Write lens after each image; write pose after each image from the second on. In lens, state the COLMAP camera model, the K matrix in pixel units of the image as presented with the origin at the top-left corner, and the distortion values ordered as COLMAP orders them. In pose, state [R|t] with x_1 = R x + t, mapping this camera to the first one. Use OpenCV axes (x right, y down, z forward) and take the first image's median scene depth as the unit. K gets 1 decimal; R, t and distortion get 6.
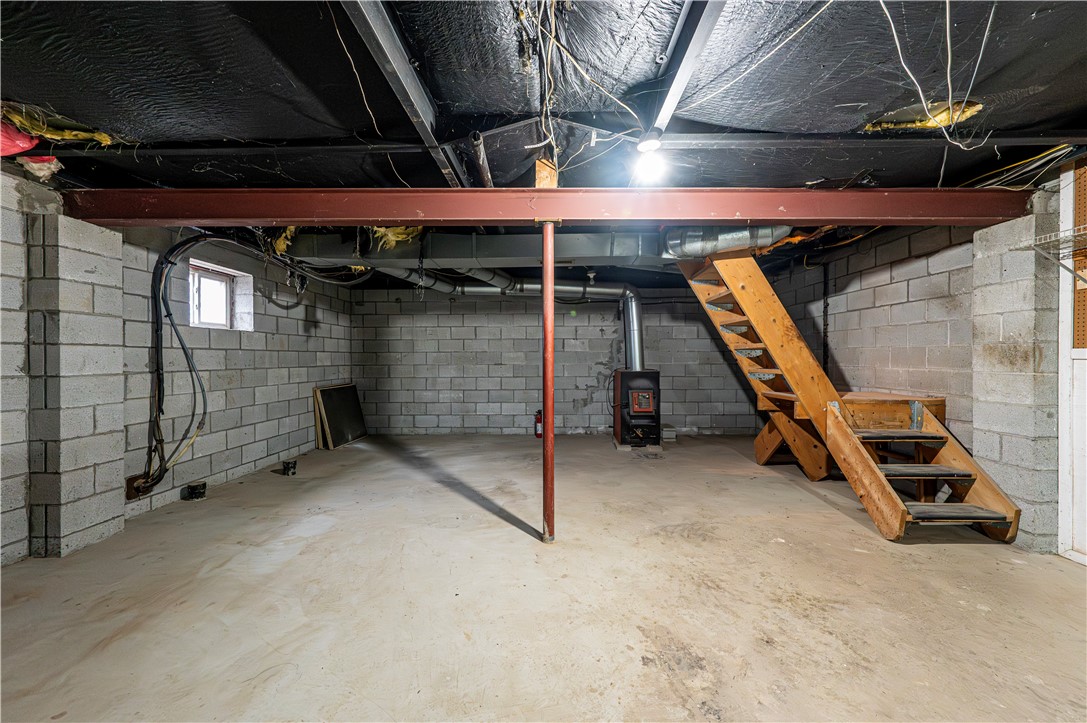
lens RADIAL K [[433.2, 0, 543.0], [0, 433.2, 360.9], [0, 0, 1]] dist [-0.000505, -0.000130]
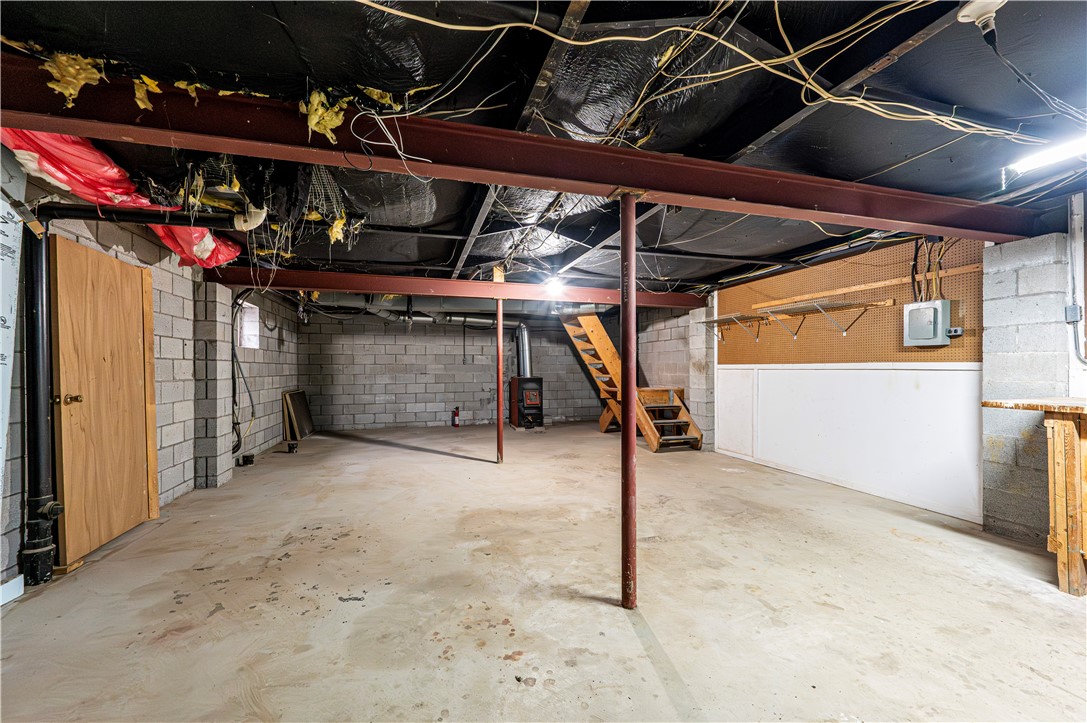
lens RADIAL K [[433.2, 0, 543.0], [0, 433.2, 360.9], [0, 0, 1]] dist [-0.000505, -0.000130]
pose [[0.952118, 0.005713, 0.305679, -0.267447], [0.002264, 0.999666, -0.025733, 0.006518], [-0.305724, 0.025192, 0.951787, -0.612707]]
